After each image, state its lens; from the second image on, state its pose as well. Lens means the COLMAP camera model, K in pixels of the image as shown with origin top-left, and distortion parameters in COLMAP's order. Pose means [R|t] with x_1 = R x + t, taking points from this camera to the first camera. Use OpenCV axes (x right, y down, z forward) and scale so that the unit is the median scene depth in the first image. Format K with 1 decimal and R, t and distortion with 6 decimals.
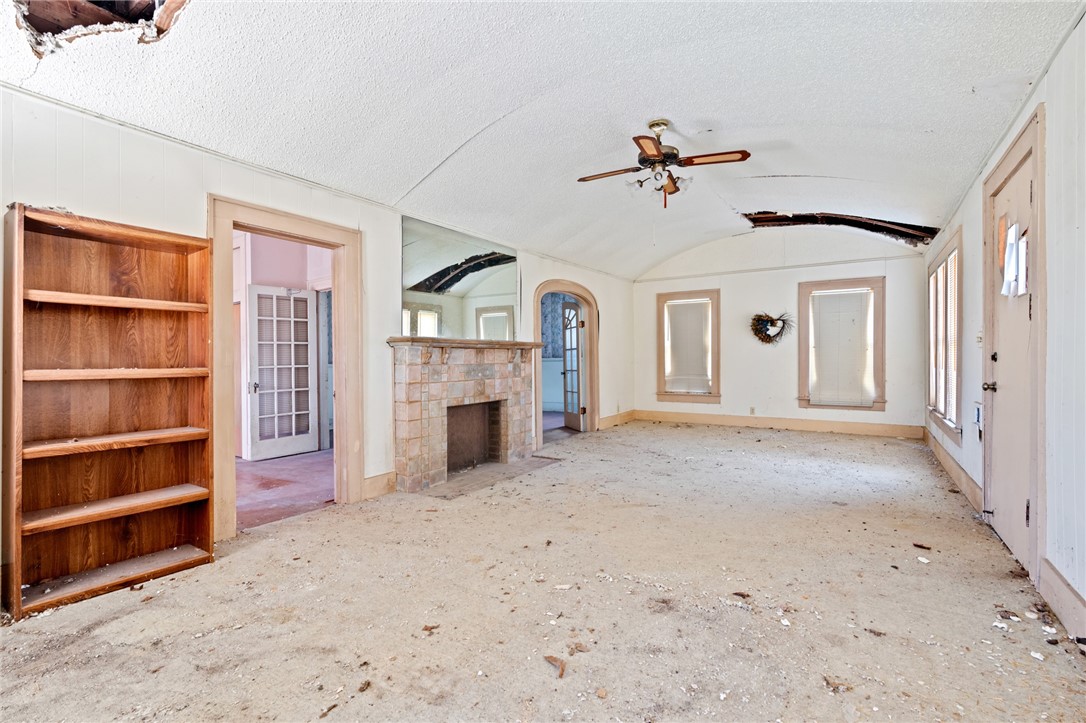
lens RADIAL K [[487.2, 0, 540.2], [0, 487.2, 361.0], [0, 0, 1]] dist [-0.008685, 0.002234]
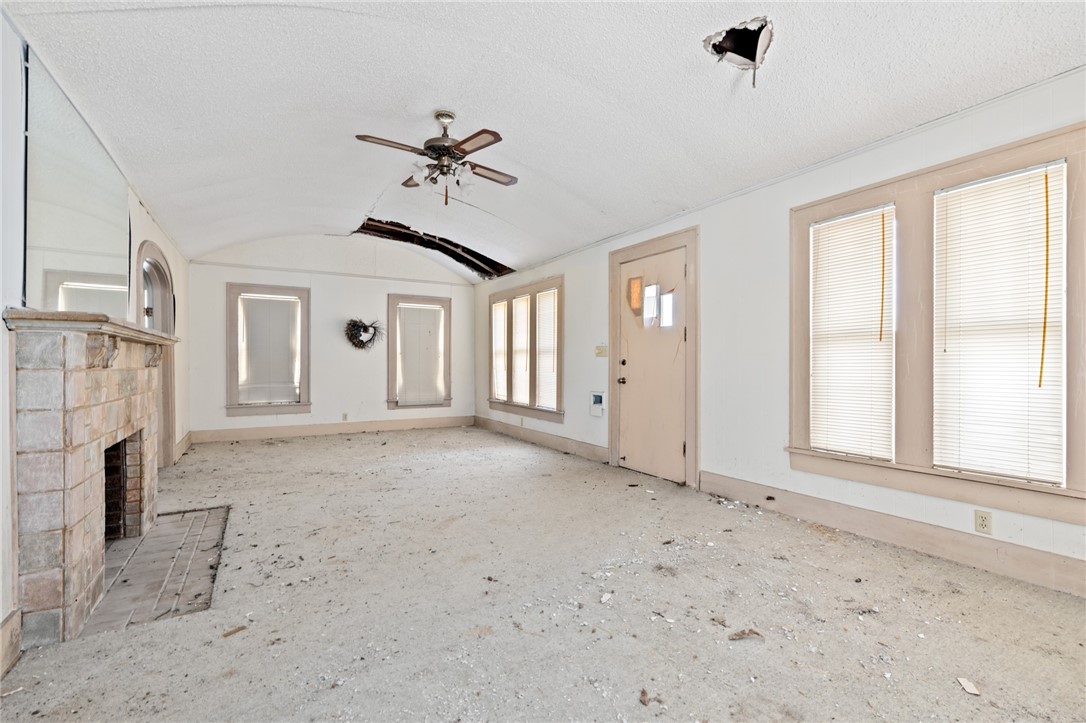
lens RADIAL K [[487.2, 0, 532.5], [0, 487.2, 362.8], [0, 0, 1]] dist [-0.008685, 0.002234]
pose [[0.460908, 0.006775, 0.887422, -0.402110], [0.003020, 0.999953, -0.009202, 0.004888], [-0.887443, 0.006921, 0.460866, 0.315895]]
